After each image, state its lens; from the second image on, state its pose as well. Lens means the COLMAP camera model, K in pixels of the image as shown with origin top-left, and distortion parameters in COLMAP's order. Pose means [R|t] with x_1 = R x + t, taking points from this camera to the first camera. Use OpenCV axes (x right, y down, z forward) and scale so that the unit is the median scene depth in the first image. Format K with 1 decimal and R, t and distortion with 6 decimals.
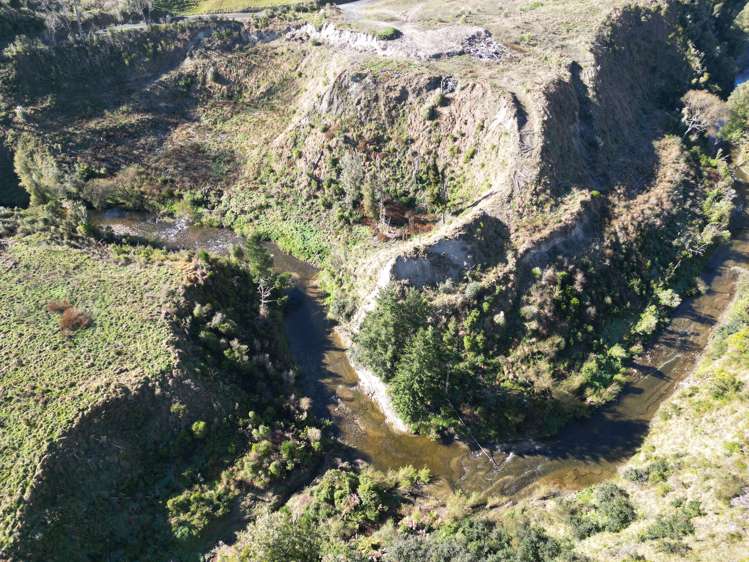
lens RADIAL K [[522.9, 0, 376.3], [0, 522.9, 279.4], [0, 0, 1]] dist [0.081258, -0.082975]
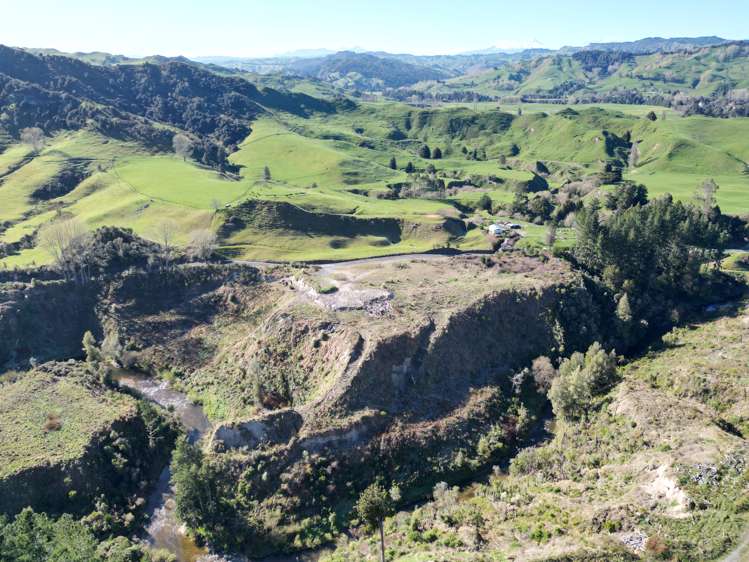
lens RADIAL K [[522.9, 0, 376.3], [0, 522.9, 279.4], [0, 0, 1]] dist [0.081258, -0.082975]
pose [[0.951555, 0.122051, -0.282218, 0.702371], [-0.211749, 0.925628, -0.313647, -0.037081], [0.222948, 0.358212, 0.906630, -0.465651]]
